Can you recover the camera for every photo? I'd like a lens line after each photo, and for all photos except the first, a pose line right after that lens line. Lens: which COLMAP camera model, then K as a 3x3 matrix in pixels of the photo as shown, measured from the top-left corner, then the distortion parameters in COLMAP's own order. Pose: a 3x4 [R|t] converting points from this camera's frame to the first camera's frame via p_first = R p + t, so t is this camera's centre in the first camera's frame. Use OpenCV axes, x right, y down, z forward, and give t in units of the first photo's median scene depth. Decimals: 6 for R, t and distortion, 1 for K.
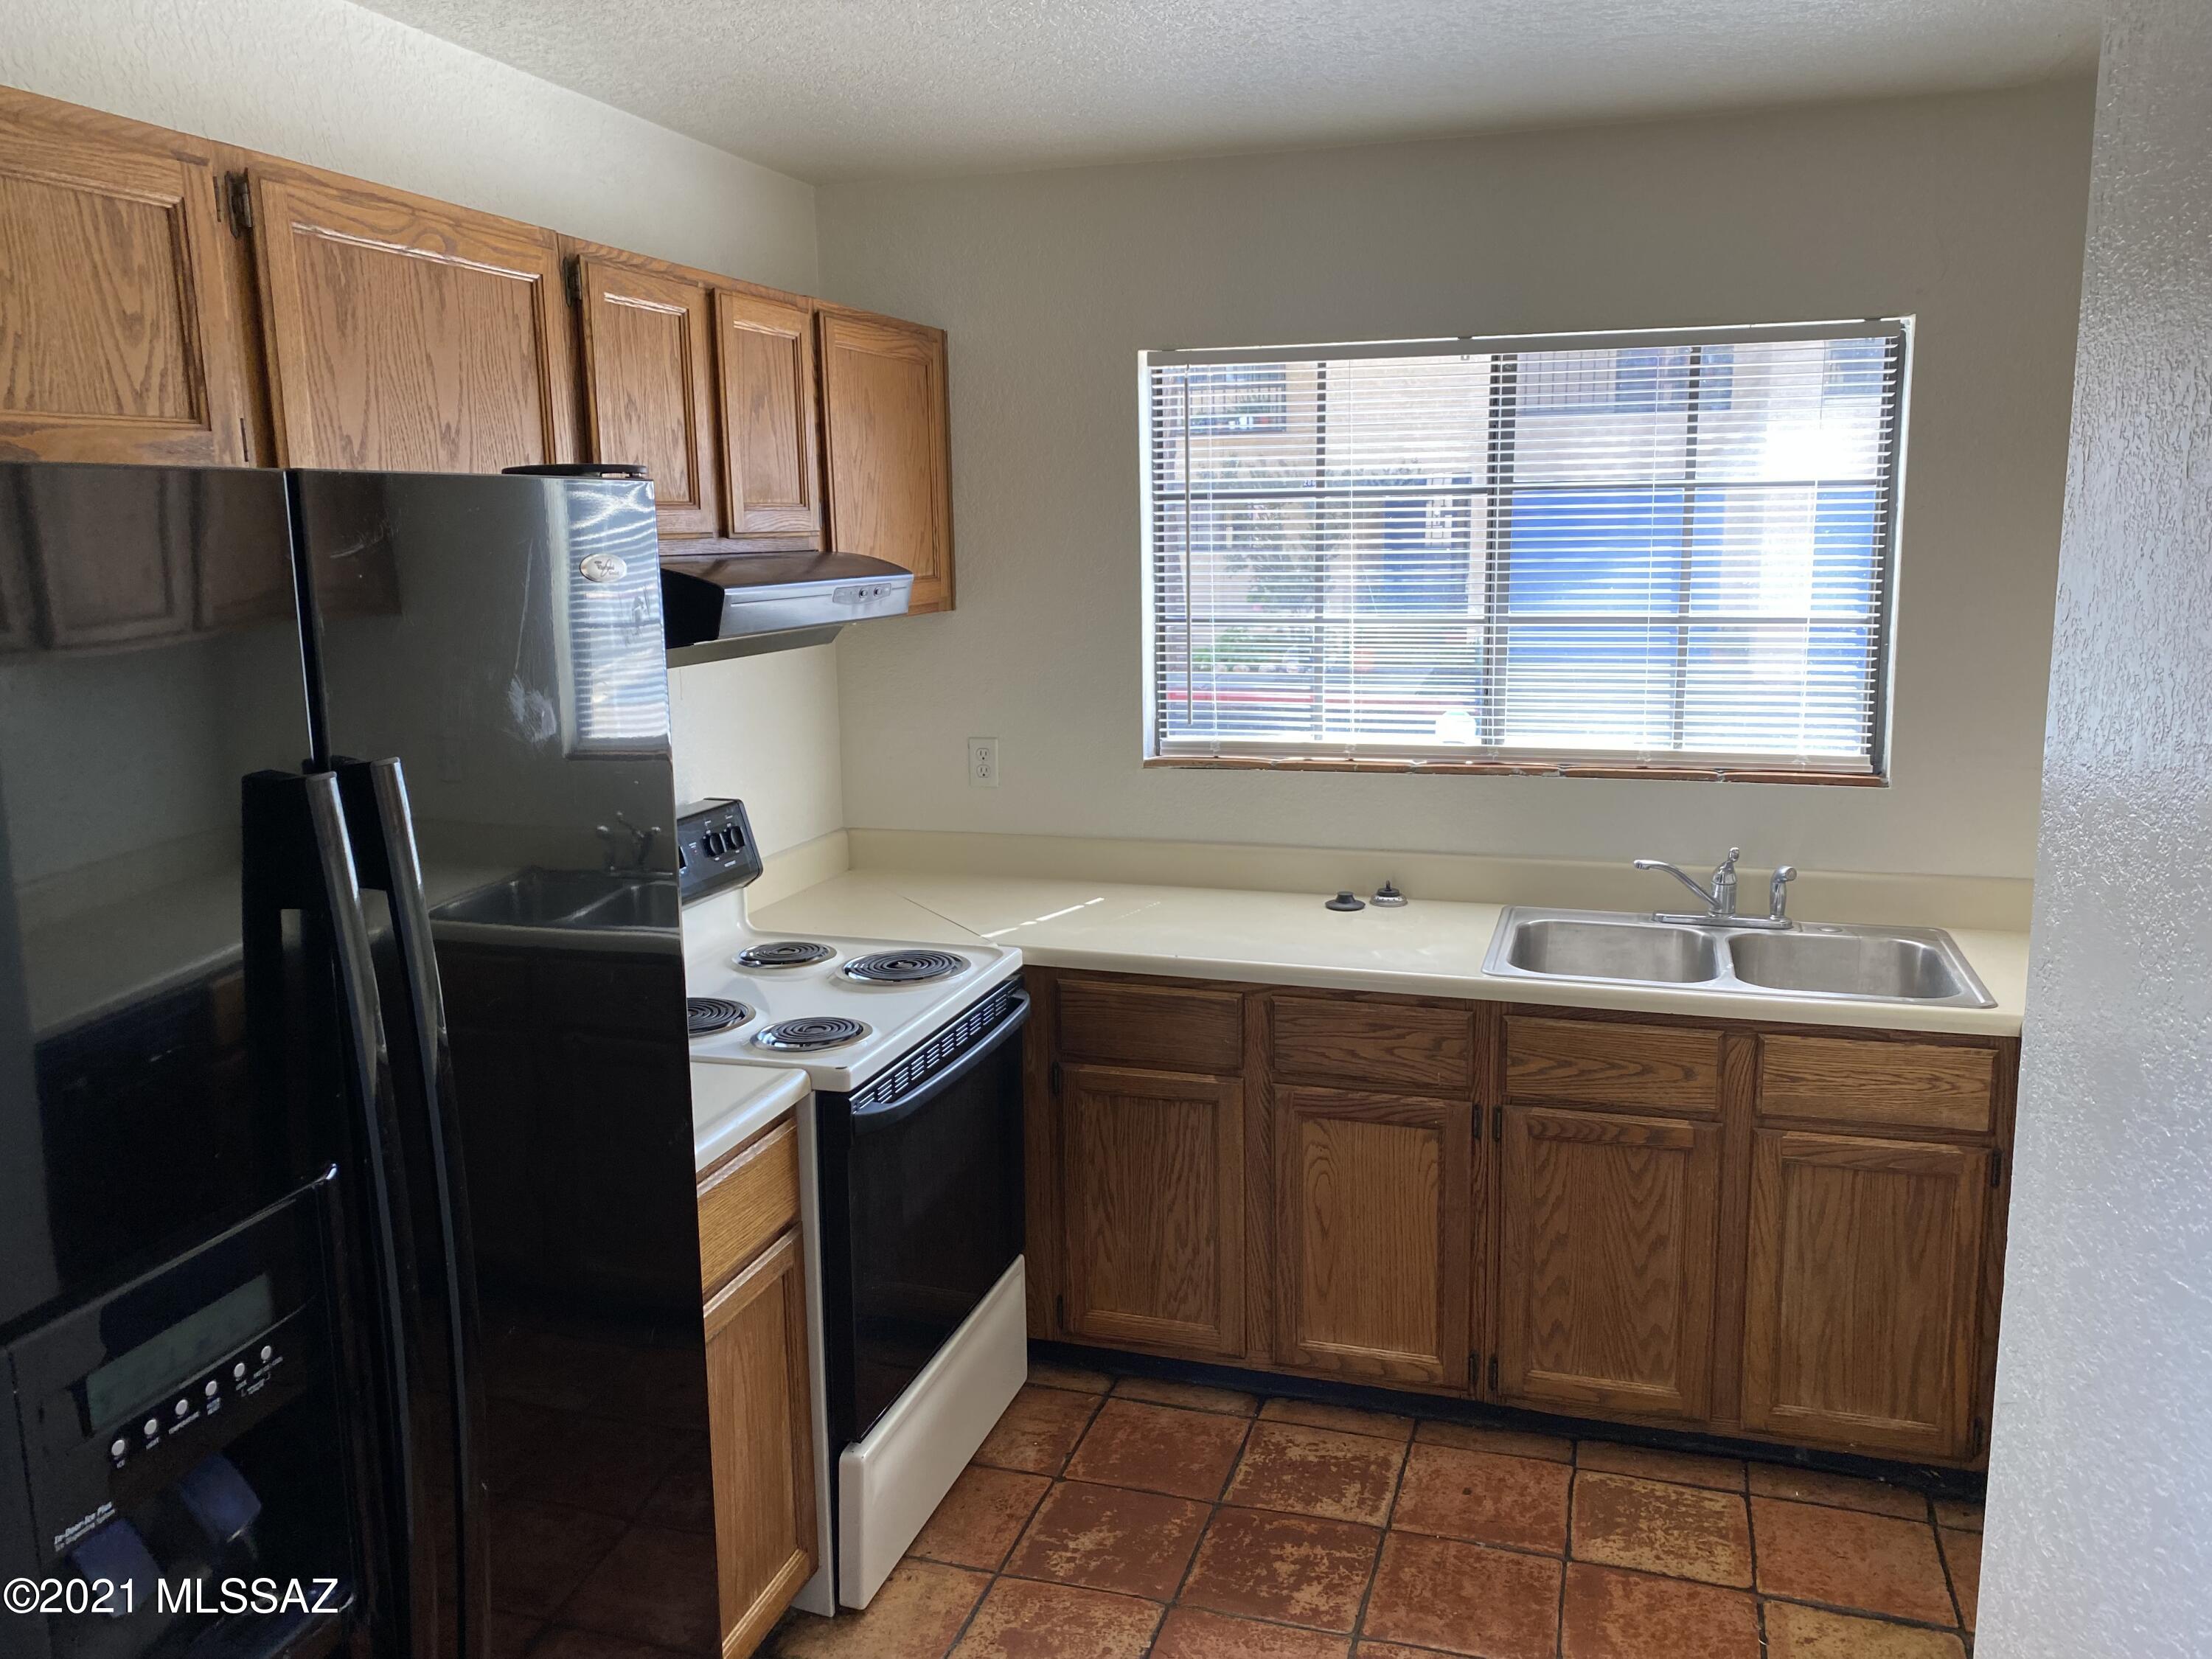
lens RADIAL K [[1702.1, 0, 1110.6], [0, 1702.1, 806.6], [0, 0, 1]] dist [0.028246, -0.032640]
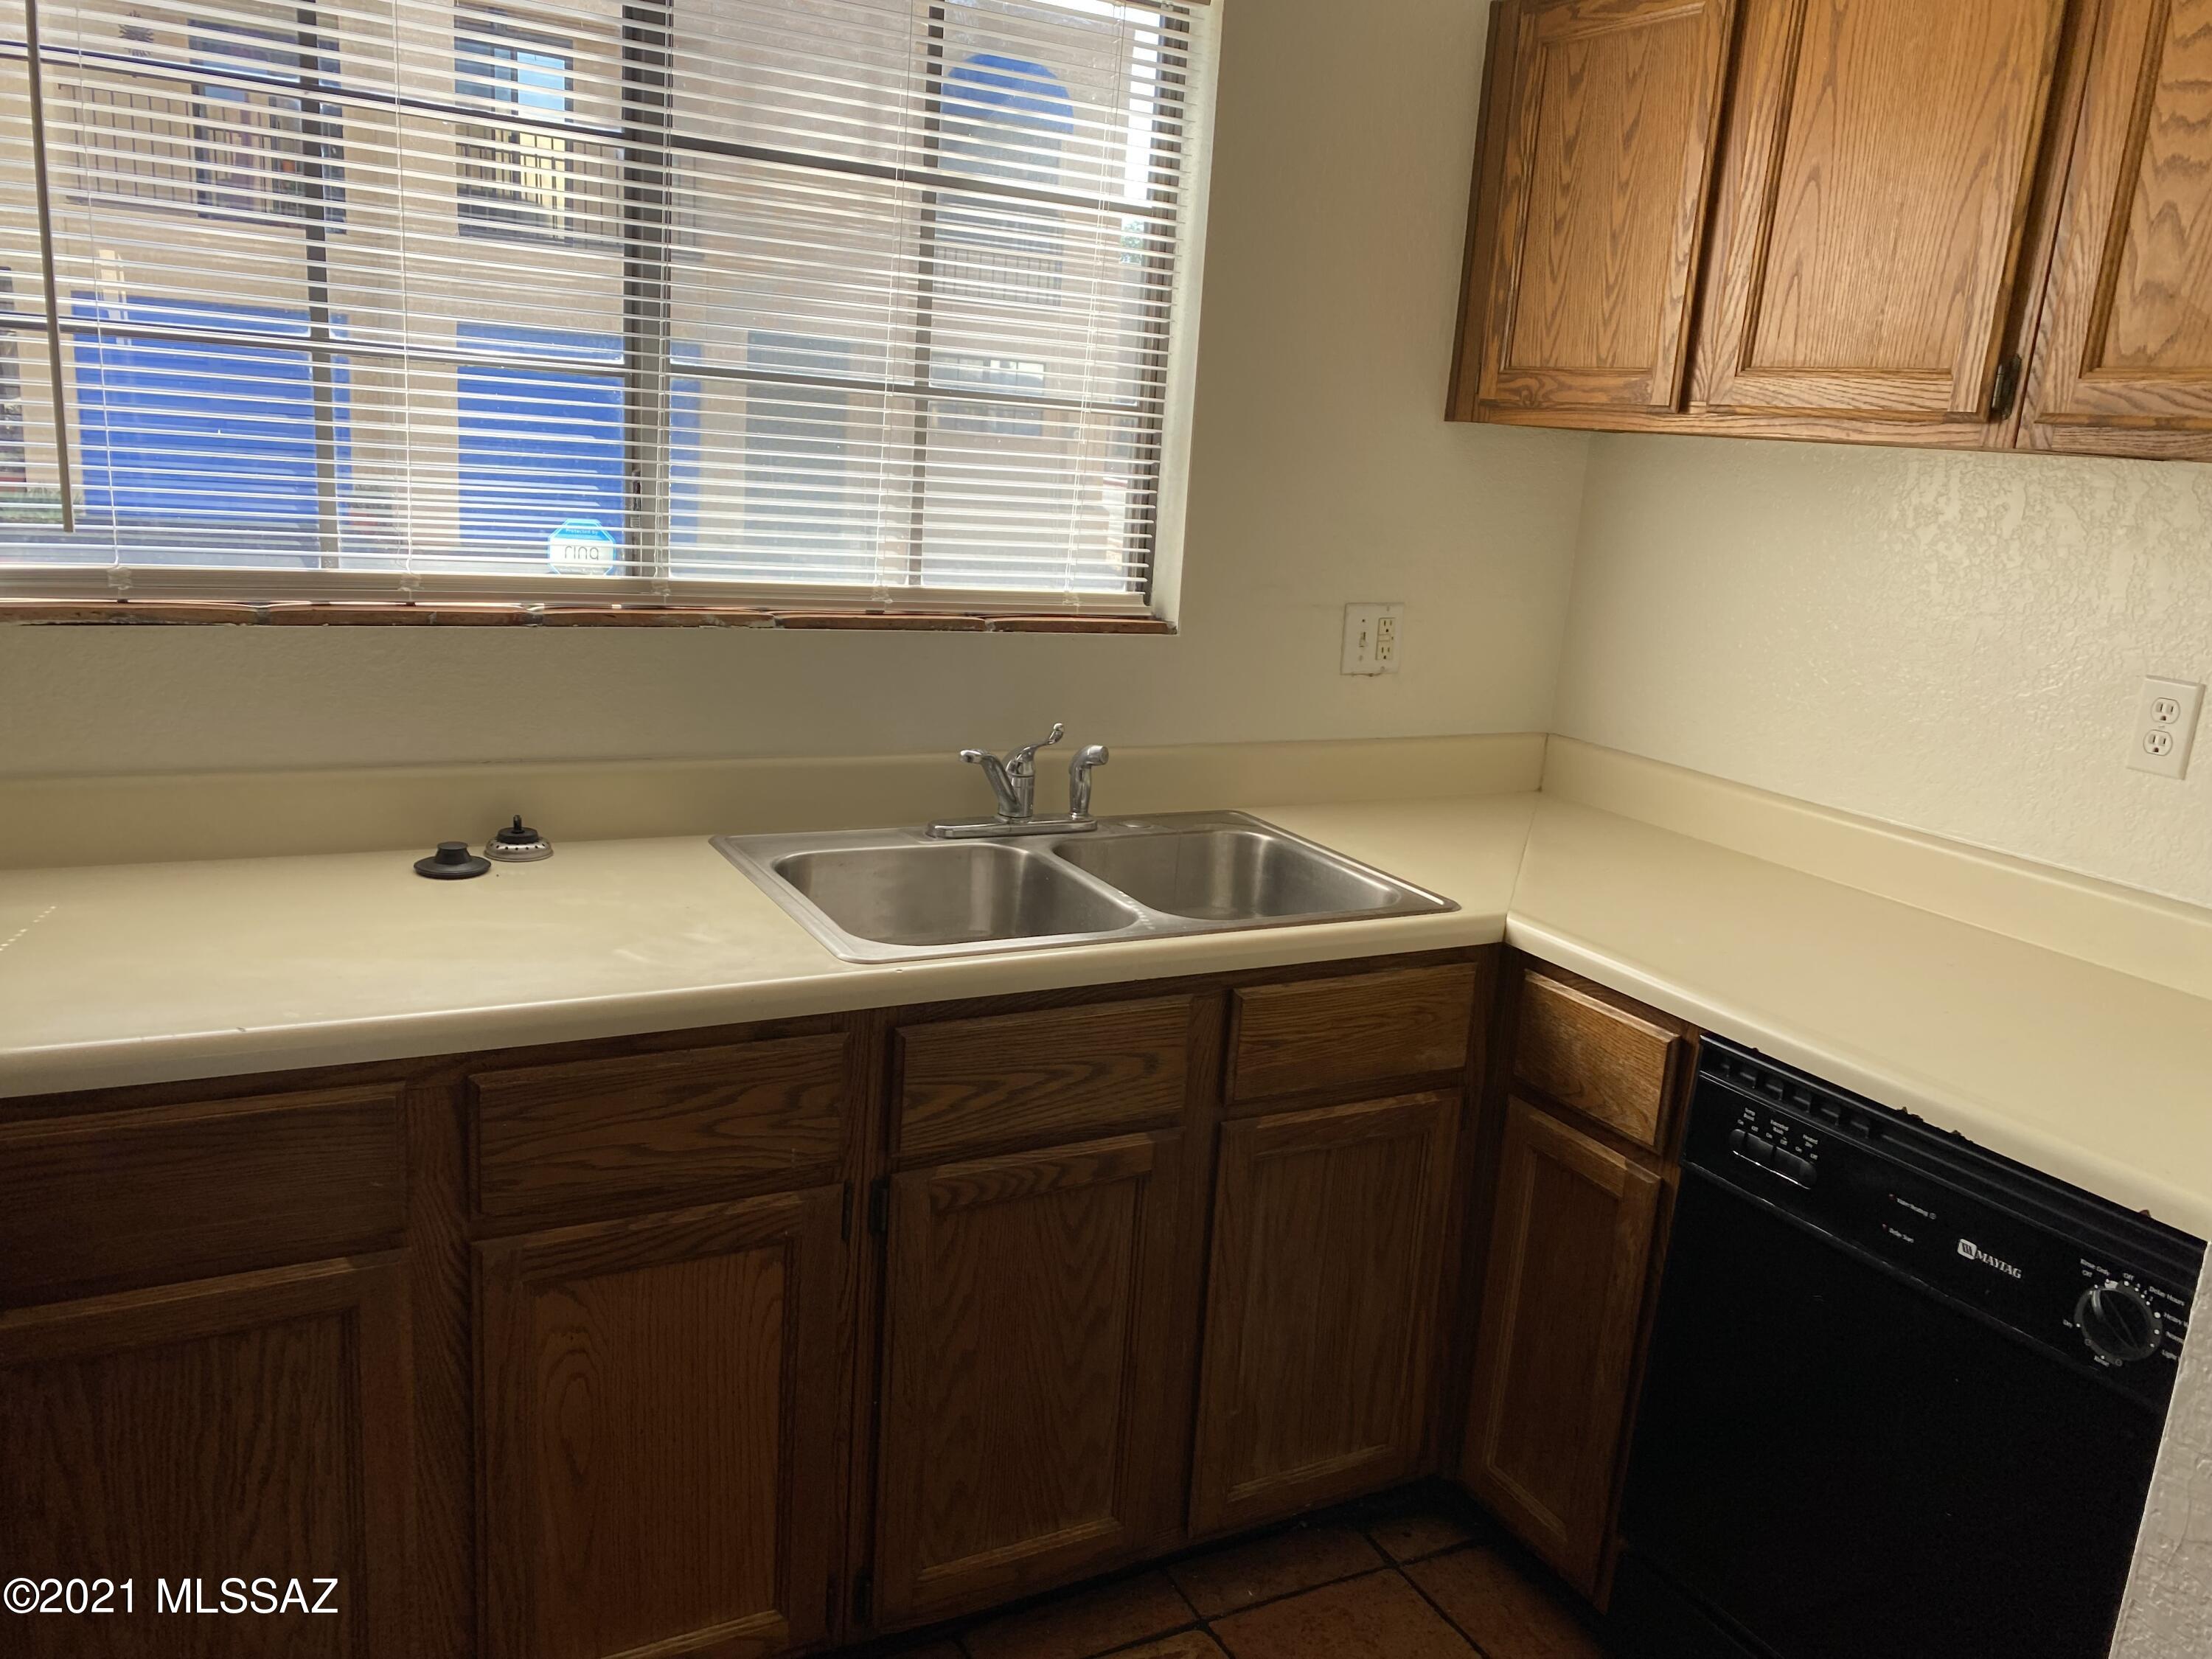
lens RADIAL K [[1704.4, 0, 1140.5], [0, 1704.4, 846.7], [0, 0, 1]] dist [0.115376, -0.208003]
pose [[0.688178, -0.107580, 0.717522, -0.130127], [0.040983, 0.993131, 0.109596, -0.001069], [-0.724384, -0.046015, 0.687860, 0.538574]]
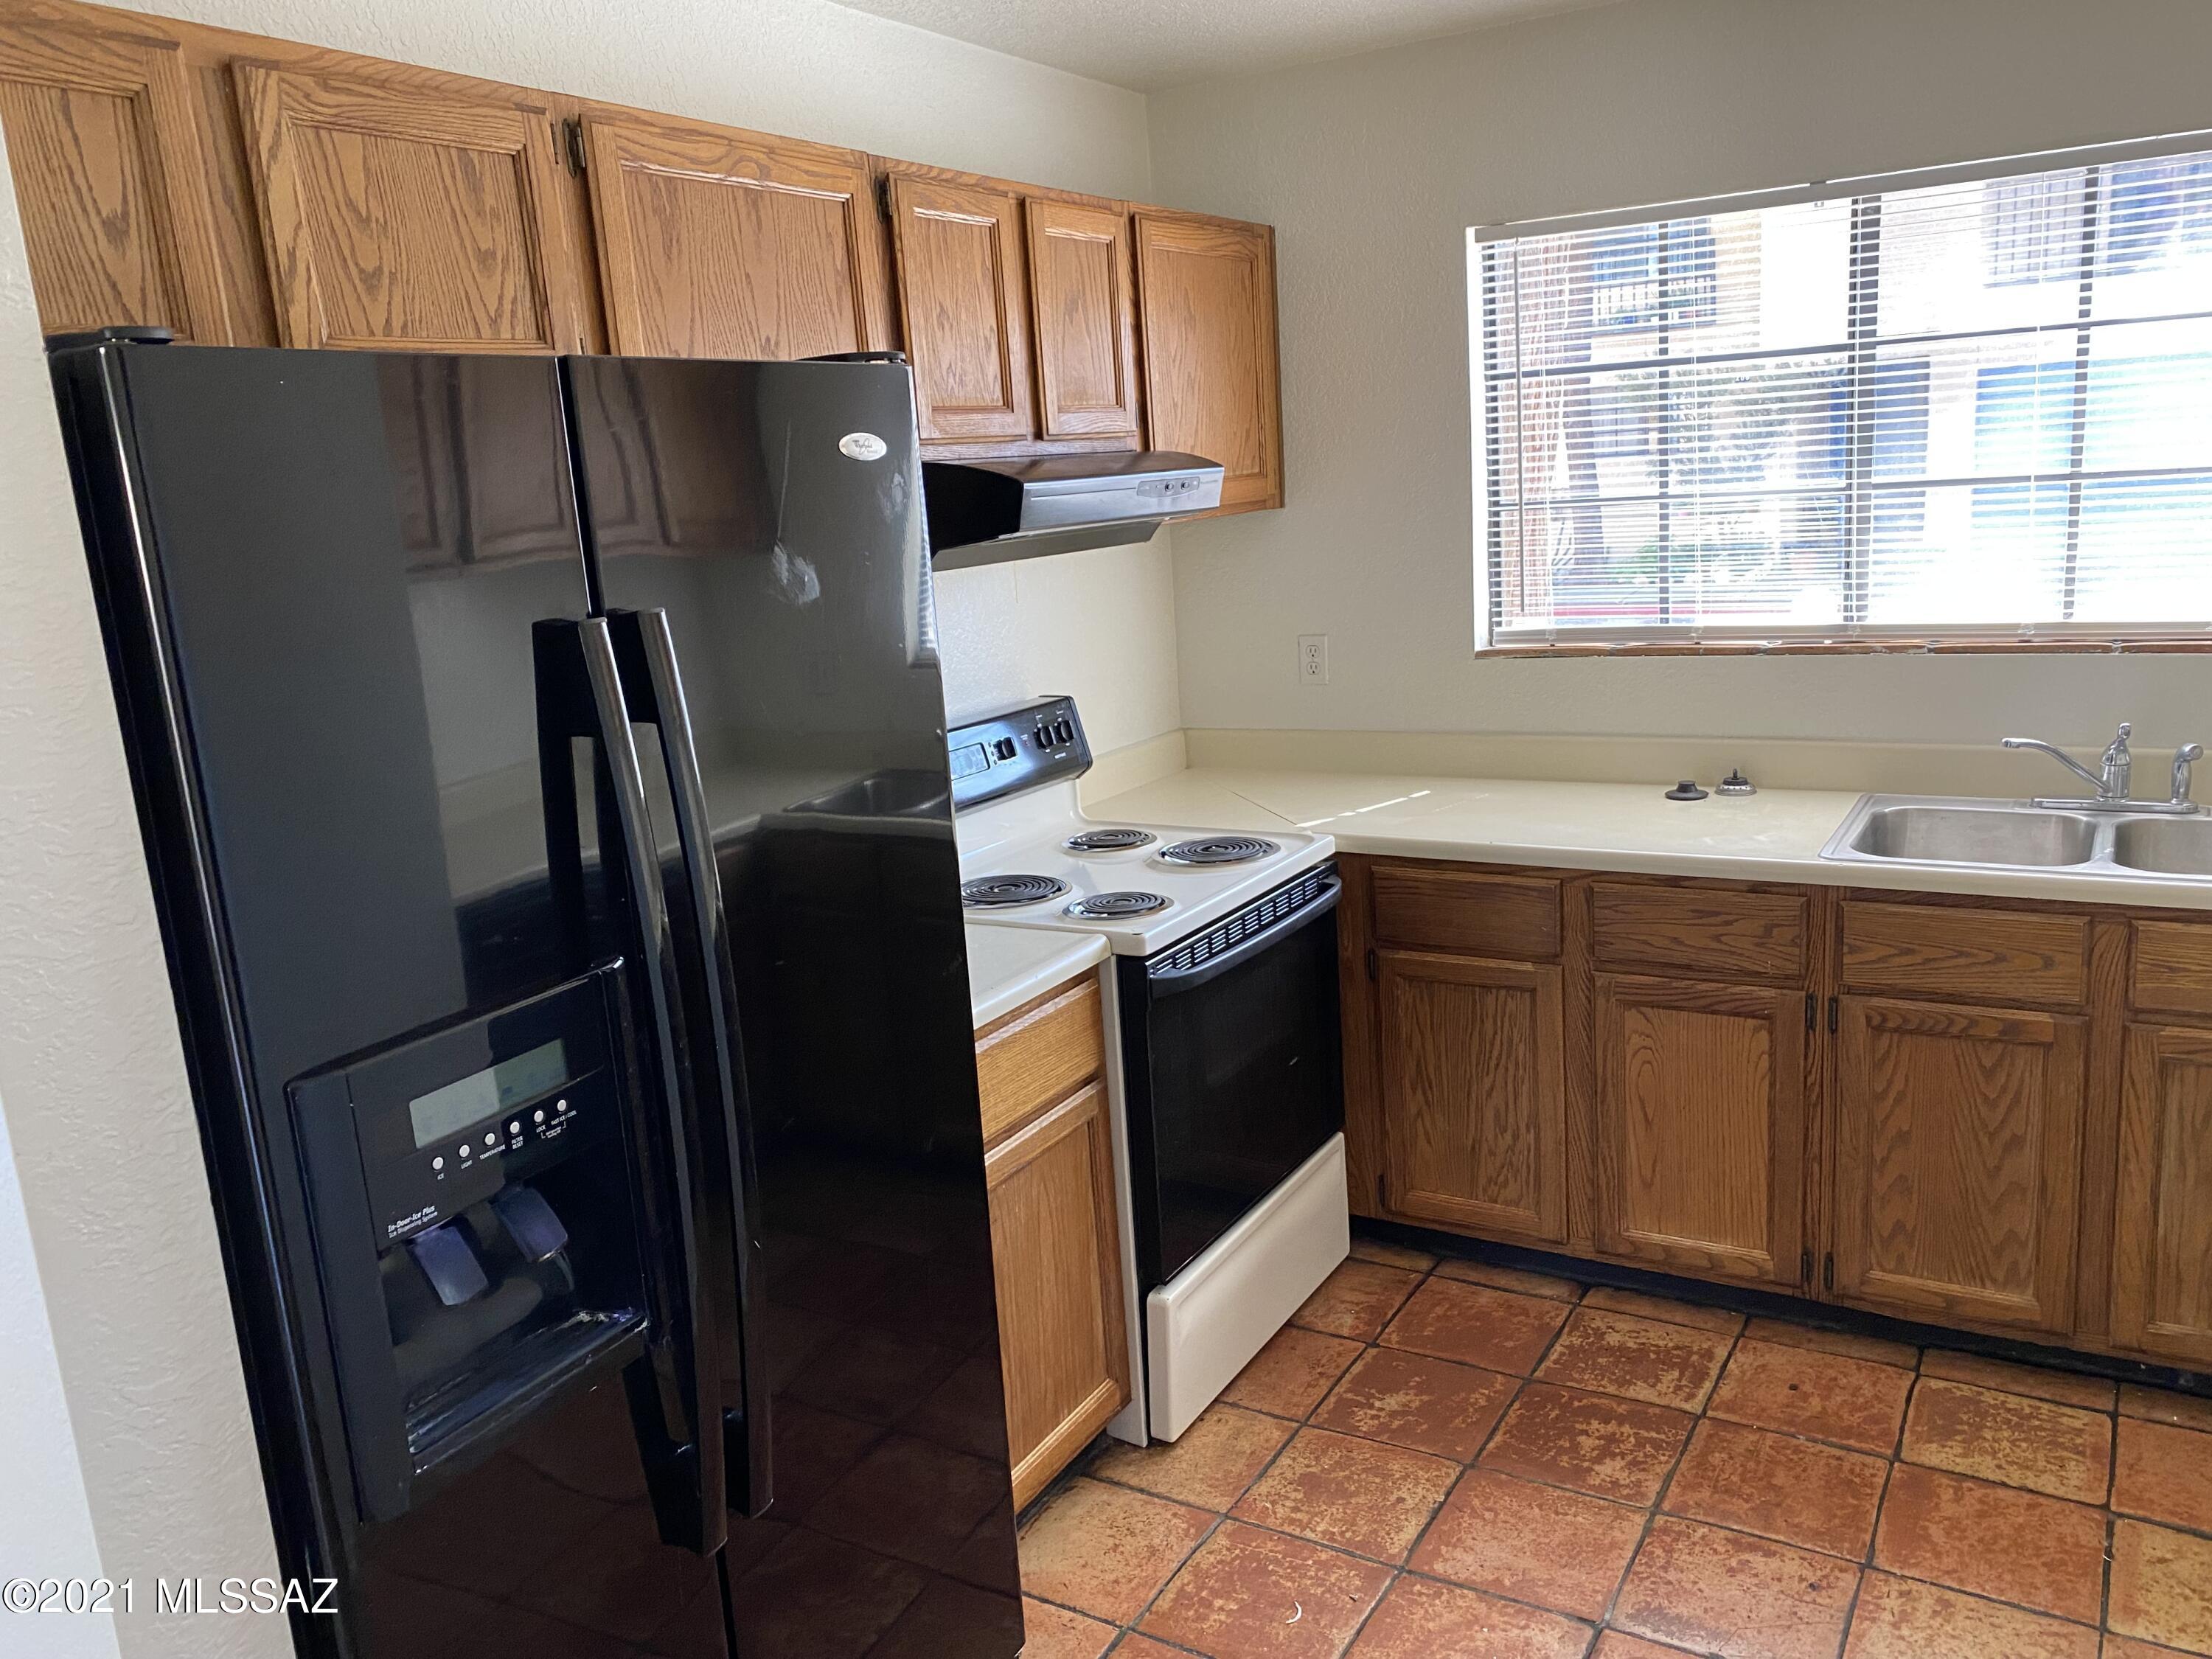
lens RADIAL K [[1706.9, 0, 1106.0], [0, 1706.9, 829.5], [0, 0, 1]] dist [0.015287, -0.011389]
pose [[0.969406, -0.000911, -0.245459, 0.069227], [0.013713, 0.998632, 0.050452, 0.029581], [0.245078, -0.052275, 0.968093, -0.021512]]
